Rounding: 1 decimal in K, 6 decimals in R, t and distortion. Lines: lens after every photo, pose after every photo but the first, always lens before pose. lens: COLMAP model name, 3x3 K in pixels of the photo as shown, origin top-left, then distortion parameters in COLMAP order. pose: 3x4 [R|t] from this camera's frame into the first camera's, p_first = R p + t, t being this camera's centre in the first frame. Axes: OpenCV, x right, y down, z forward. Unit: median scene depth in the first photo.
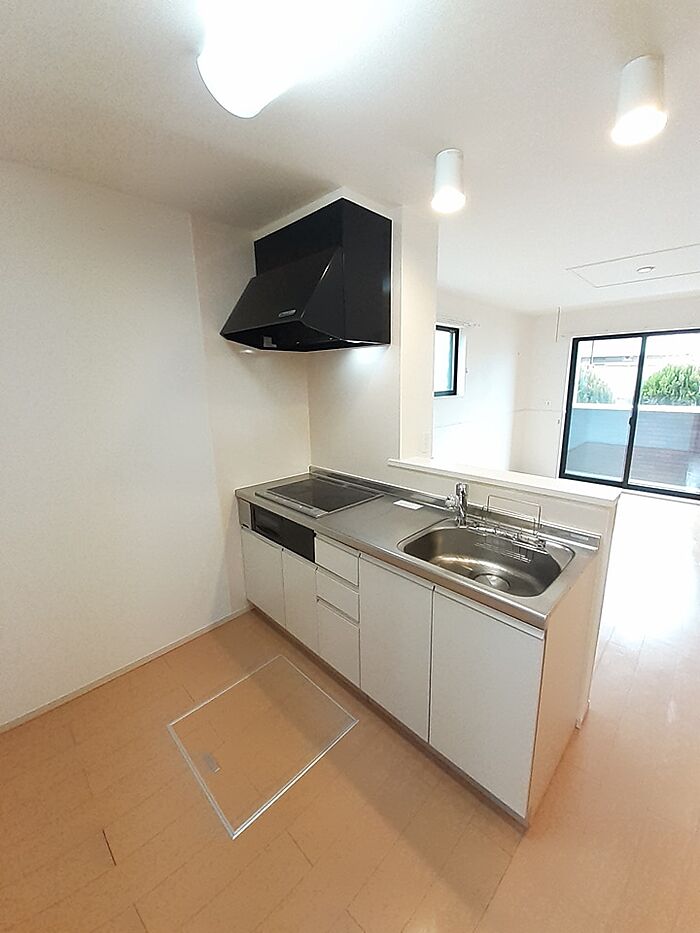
lens RADIAL K [[373.6, 0, 348.6], [0, 373.6, 462.5], [0, 0, 1]] dist [0.000332, -0.000181]
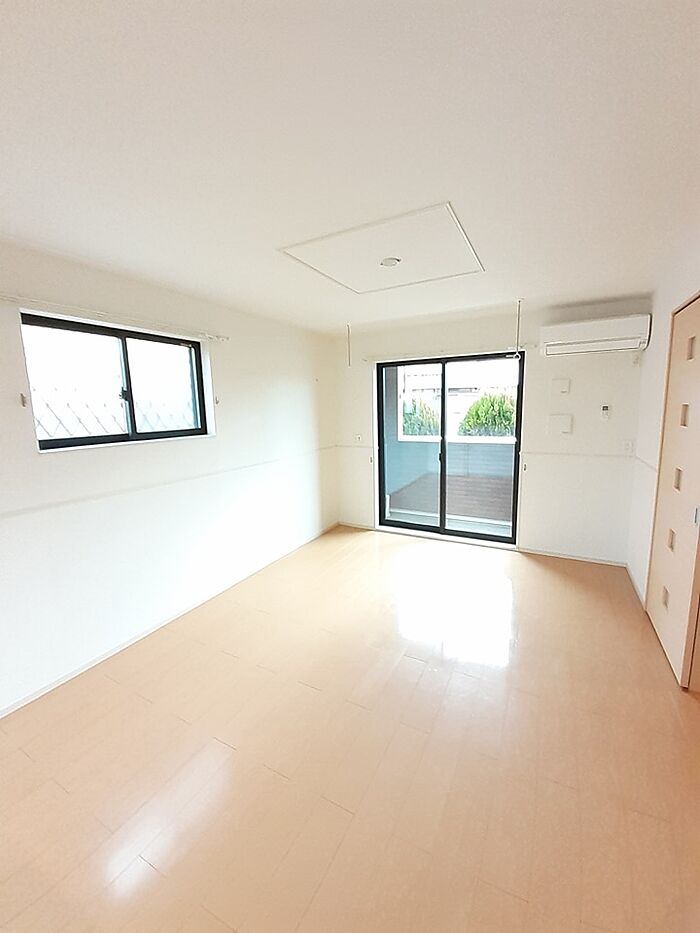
lens RADIAL K [[373.6, 0, 352.4], [0, 373.6, 463.2], [0, 0, 1]] dist [0.000332, -0.000181]
pose [[0.958691, -0.048127, 0.280349, 0.303790], [0.068808, 0.995549, -0.064395, -0.052850], [-0.276002, 0.081025, 0.957736, 0.215327]]
